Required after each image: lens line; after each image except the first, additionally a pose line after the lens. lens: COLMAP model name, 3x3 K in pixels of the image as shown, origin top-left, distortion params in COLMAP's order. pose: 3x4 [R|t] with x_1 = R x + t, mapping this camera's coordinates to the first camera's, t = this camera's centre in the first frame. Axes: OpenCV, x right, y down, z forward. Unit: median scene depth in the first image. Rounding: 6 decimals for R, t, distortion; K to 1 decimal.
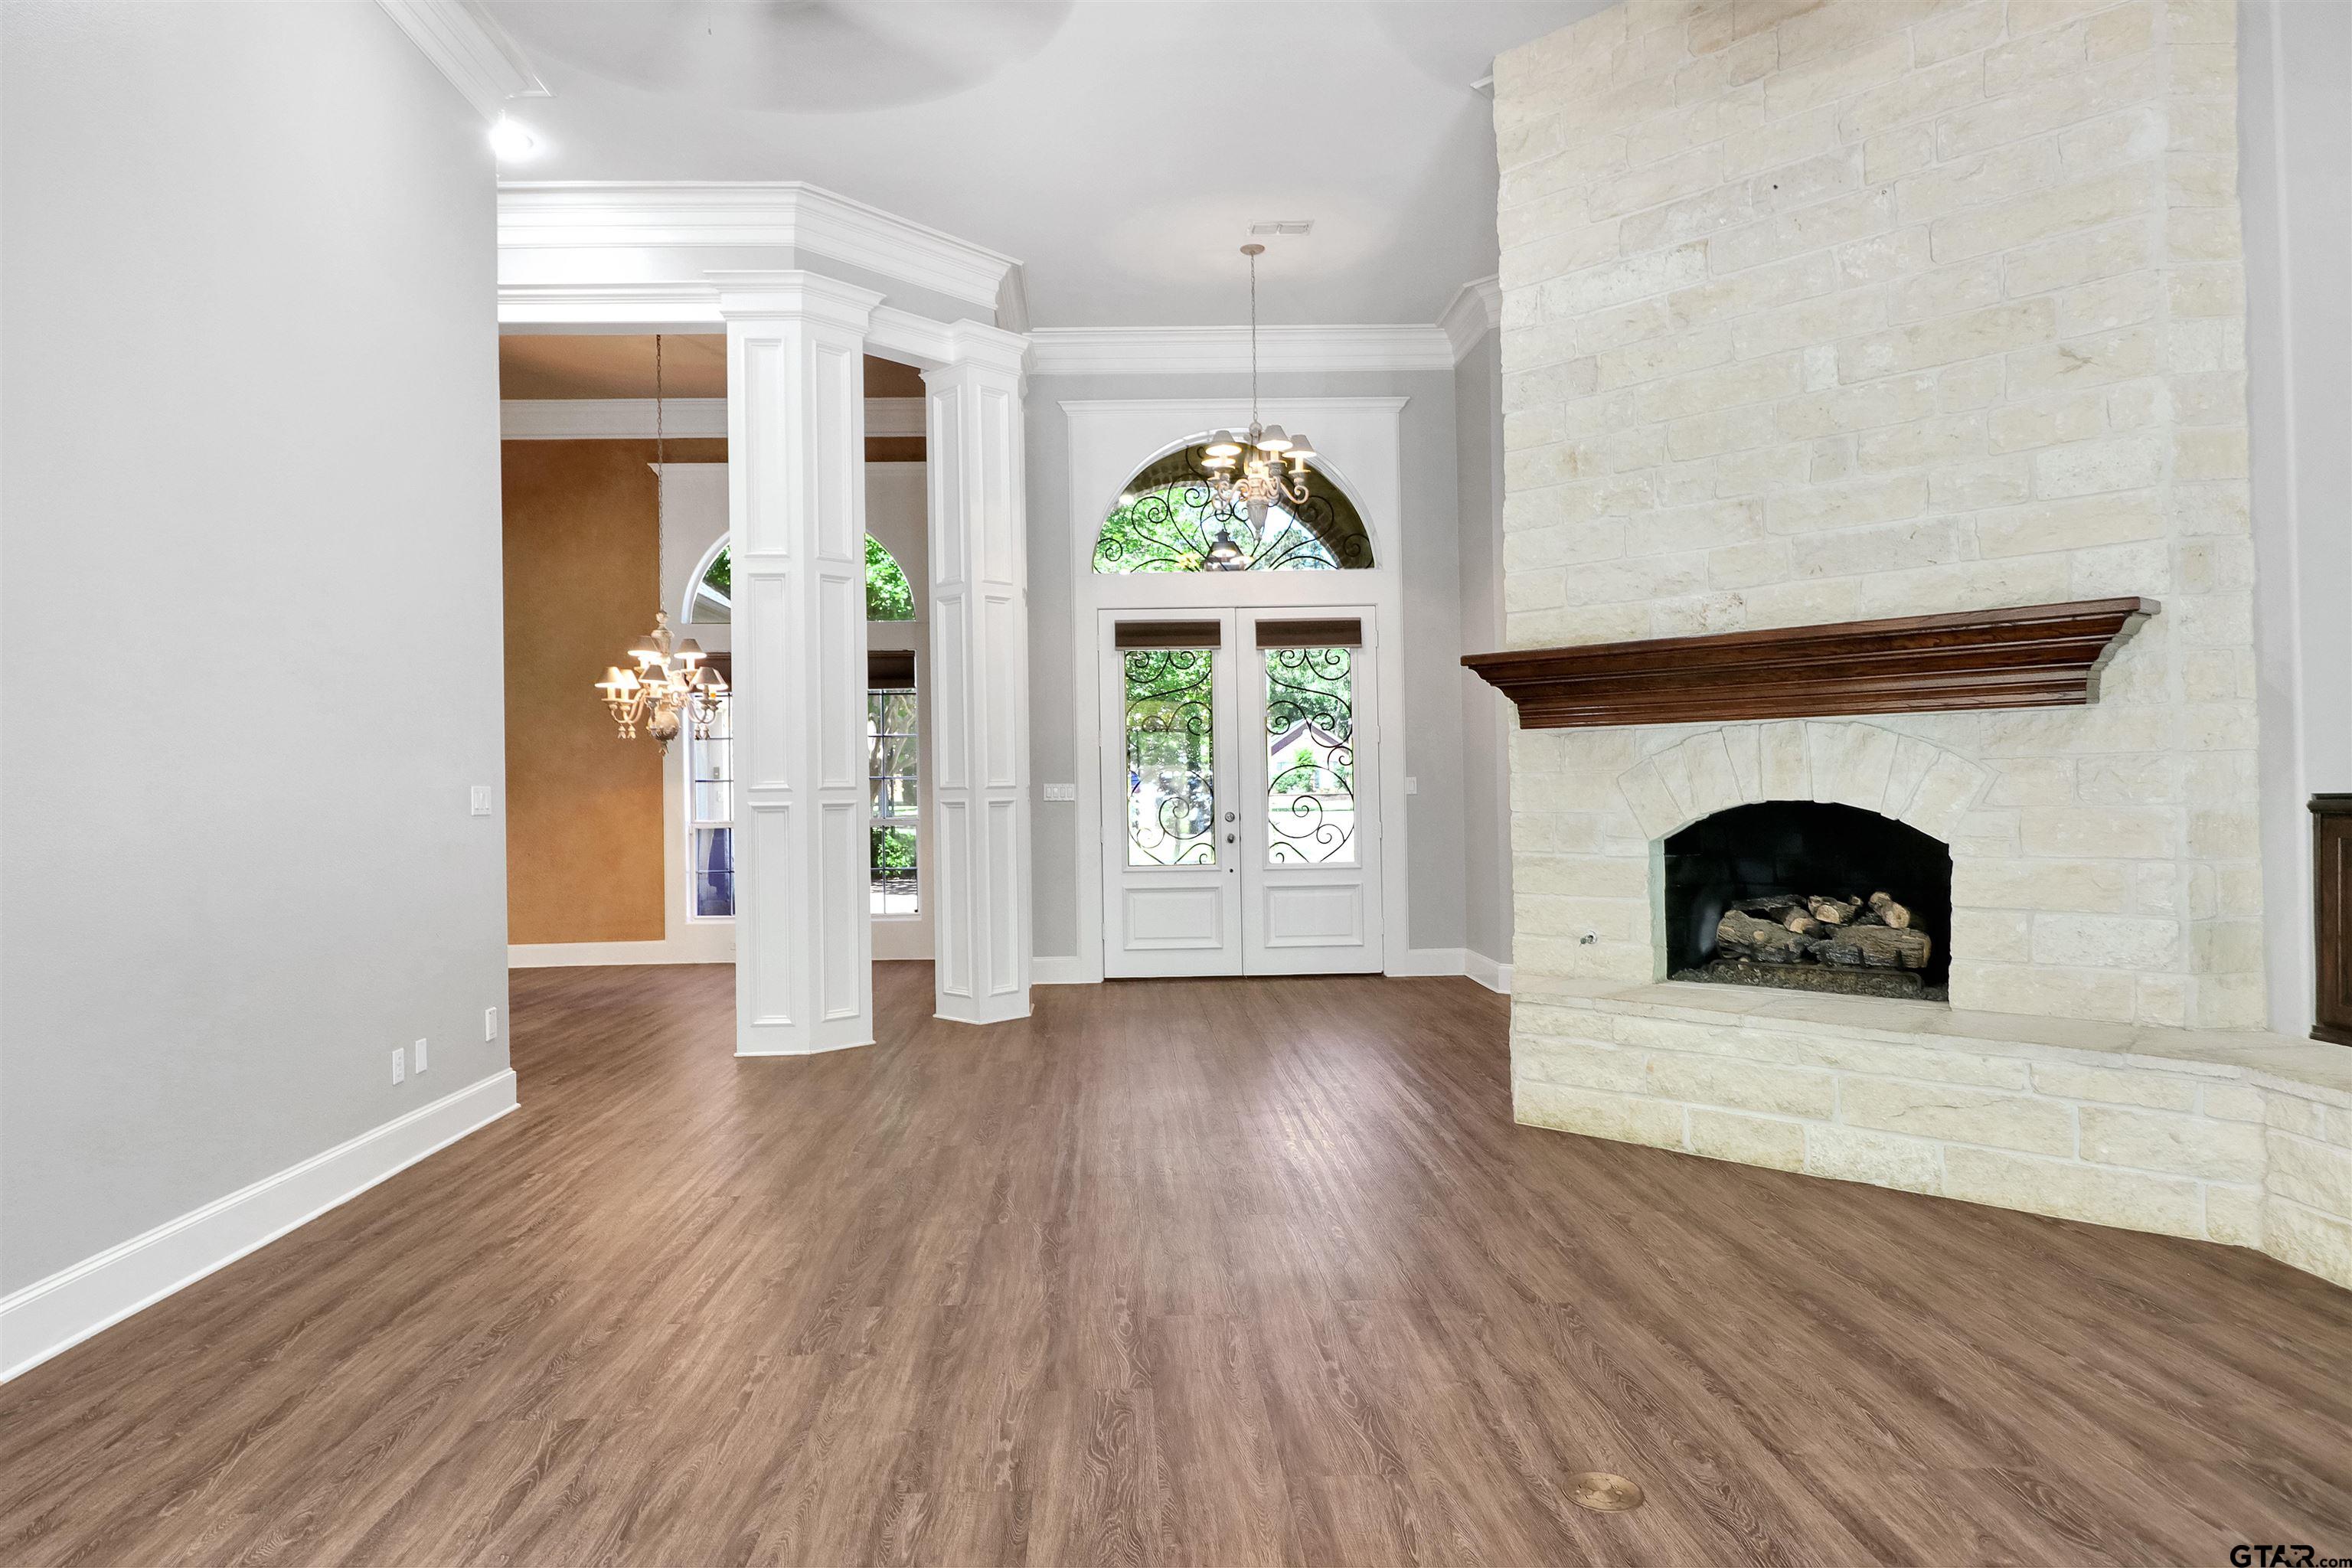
lens RADIAL K [[1365.6, 0, 1166.9], [0, 1365.6, 774.9], [0, 0, 1]] dist [0.000866, -0.002894]
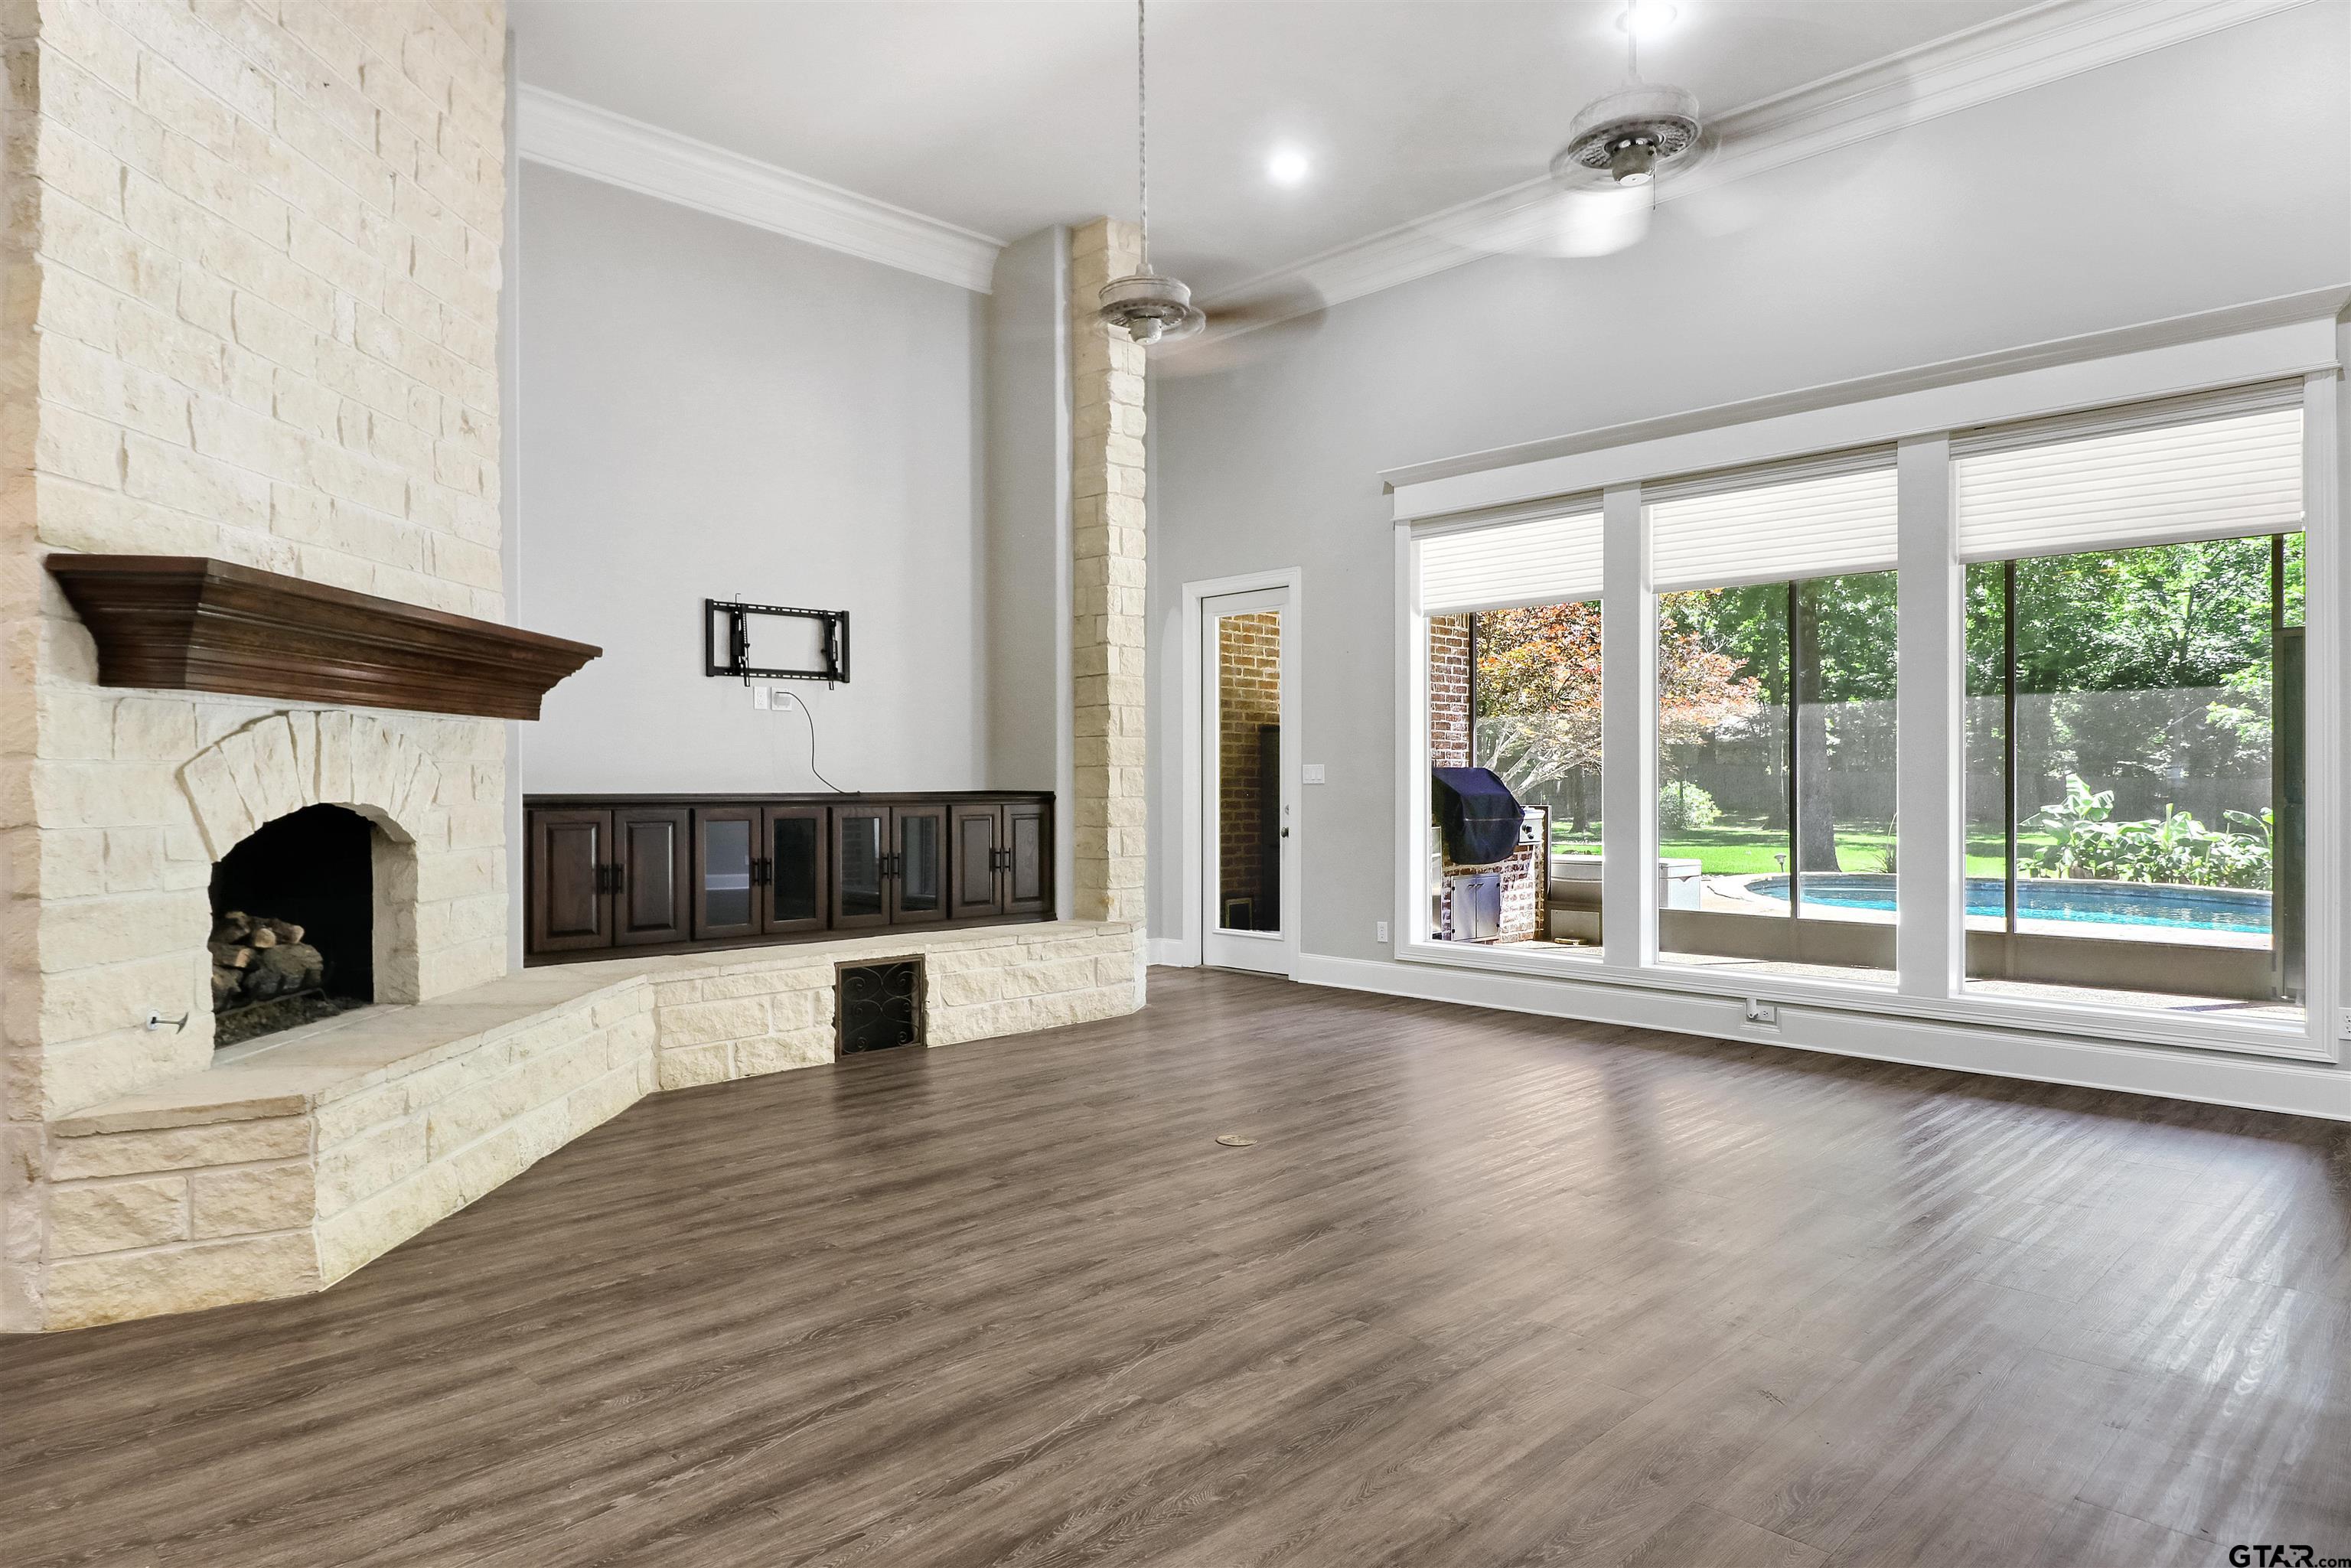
lens RADIAL K [[1418.6, 0, 1125.0], [0, 1418.6, 789.4], [0, 0, 1]] dist [-0.004798, -0.004211]
pose [[-0.664957, 0.013419, 0.746761, -0.719947], [0.008277, 0.999910, -0.010597, 0.031511], [-0.746836, -0.000866, -0.665008, 1.627861]]
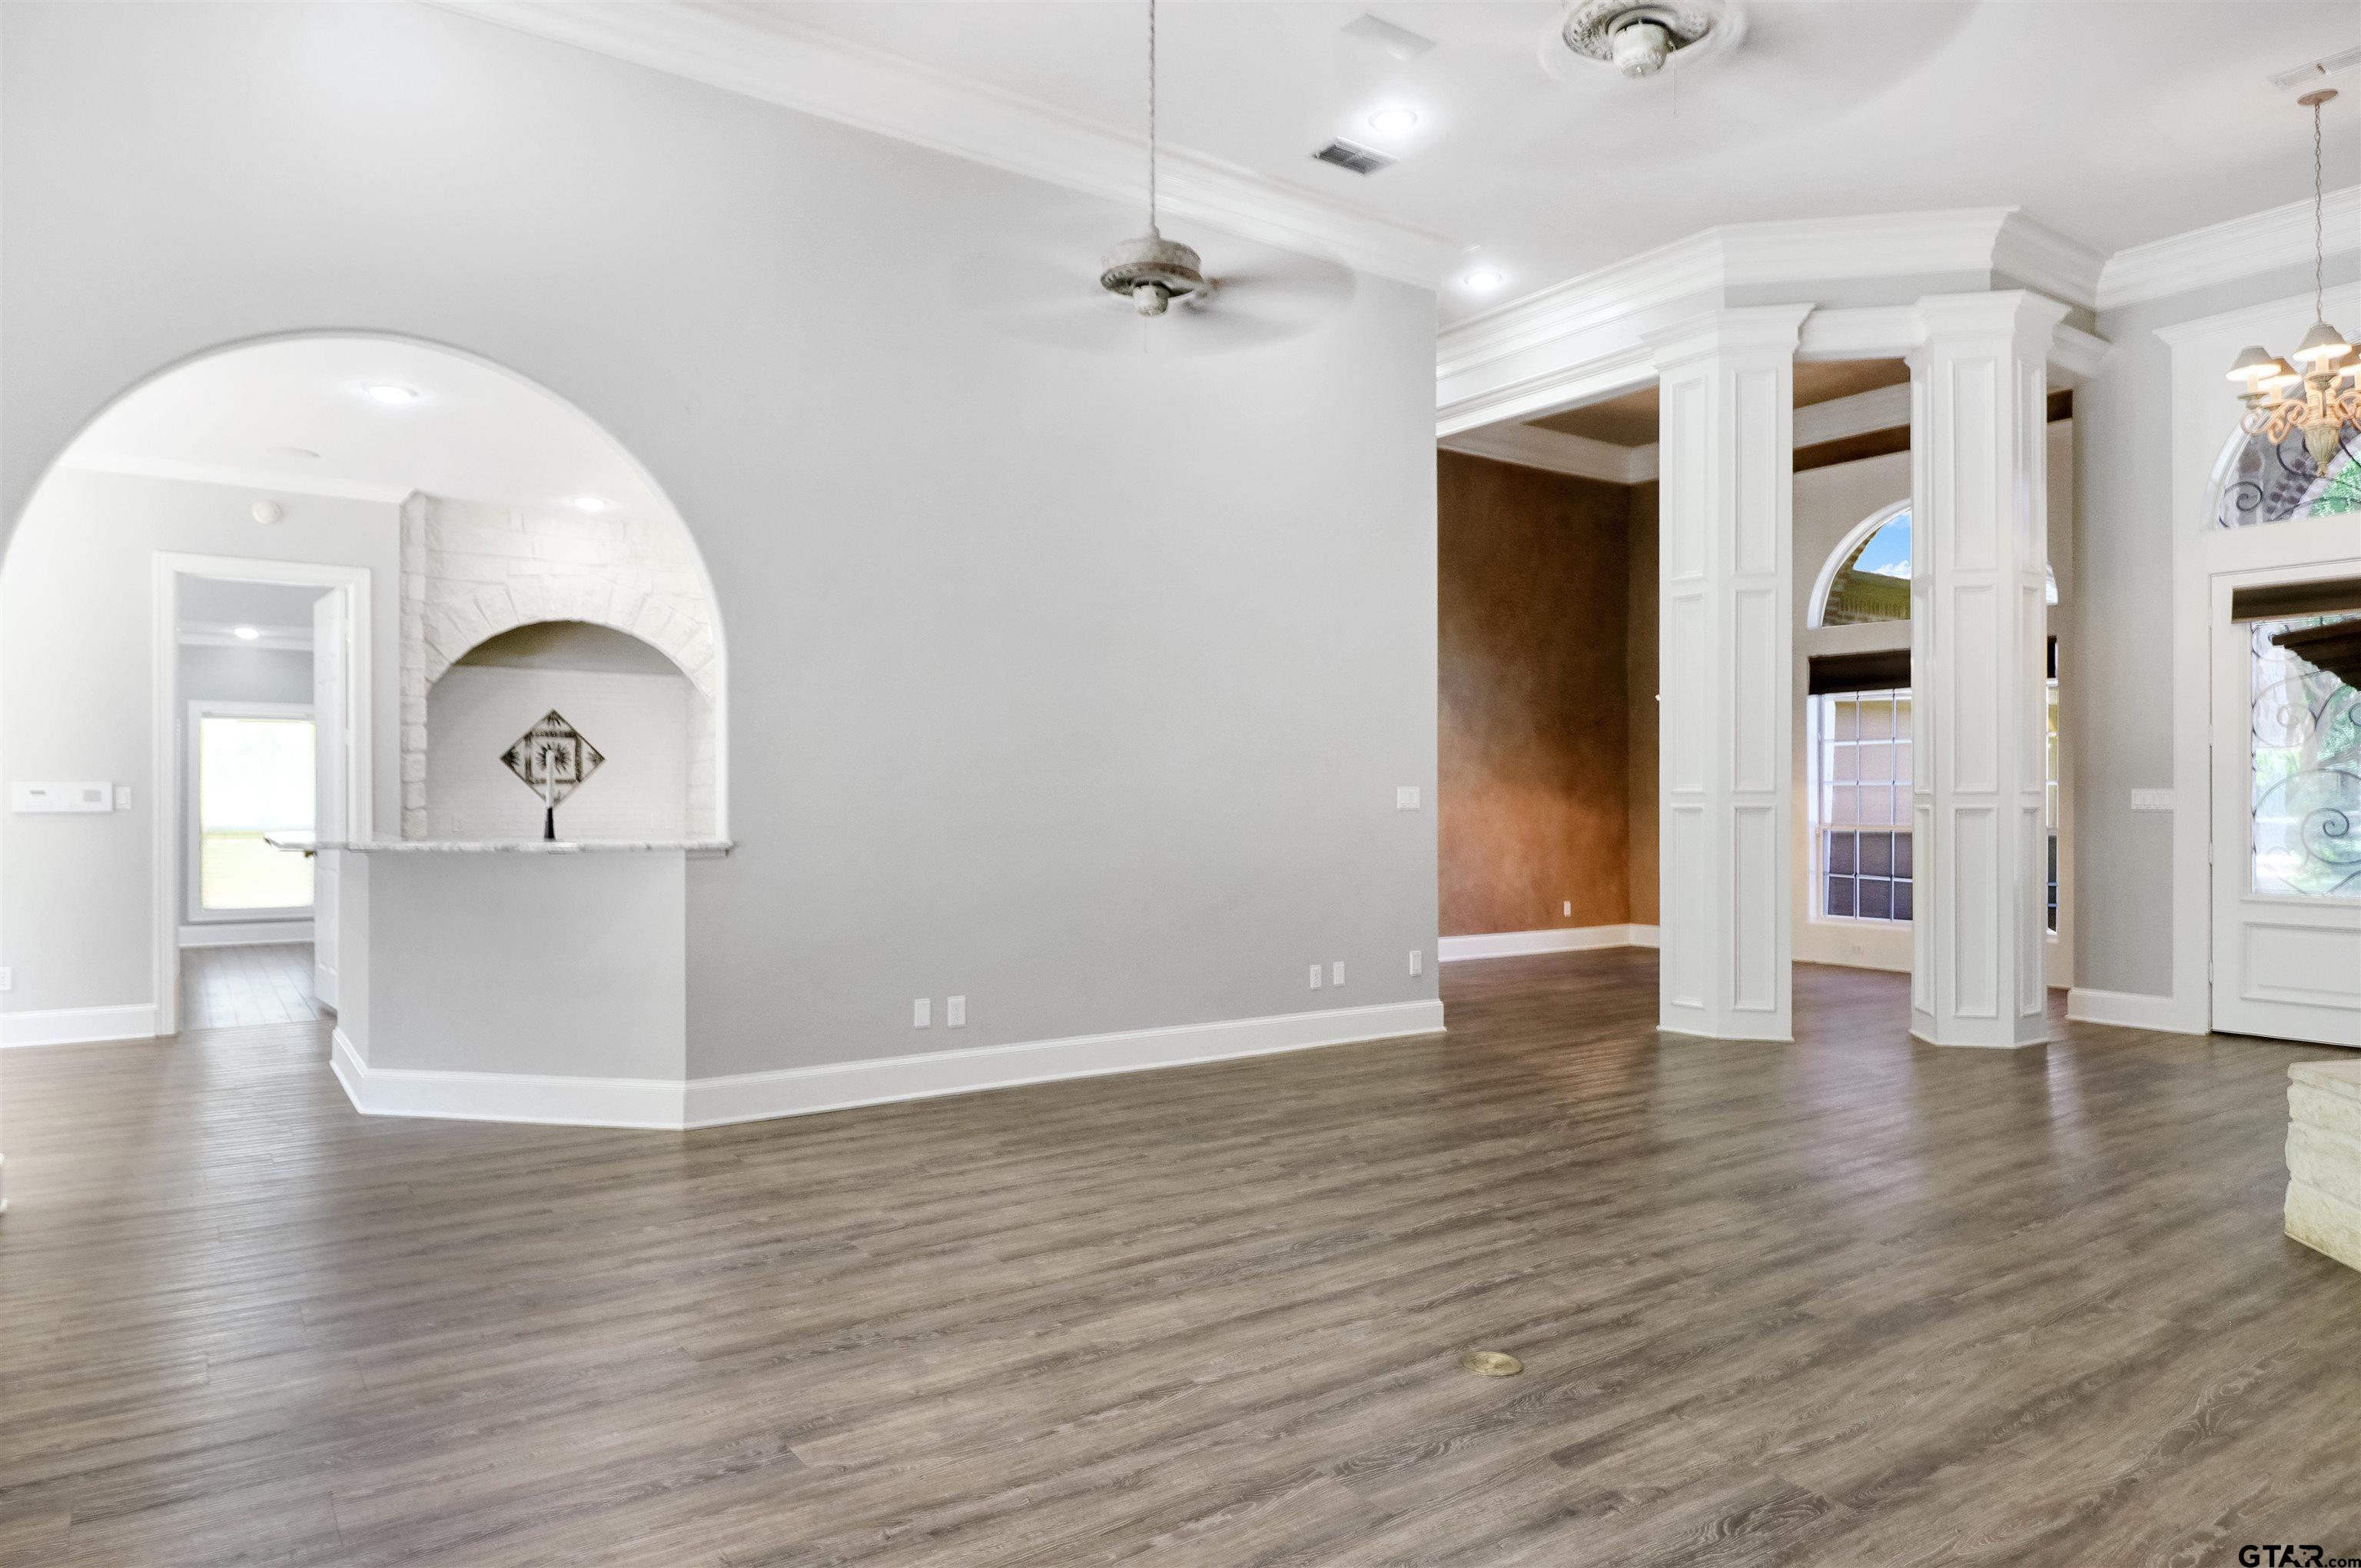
lens RADIAL K [[1424.8, 0, 1129.7], [0, 1424.8, 789.4], [0, 0, 1]] dist [-0.004798, -0.004211]
pose [[0.530591, 0.011472, -0.847550, 0.821403], [-0.000606, 0.999913, 0.013154, -0.011674], [0.847628, -0.006466, 0.530552, 0.021750]]
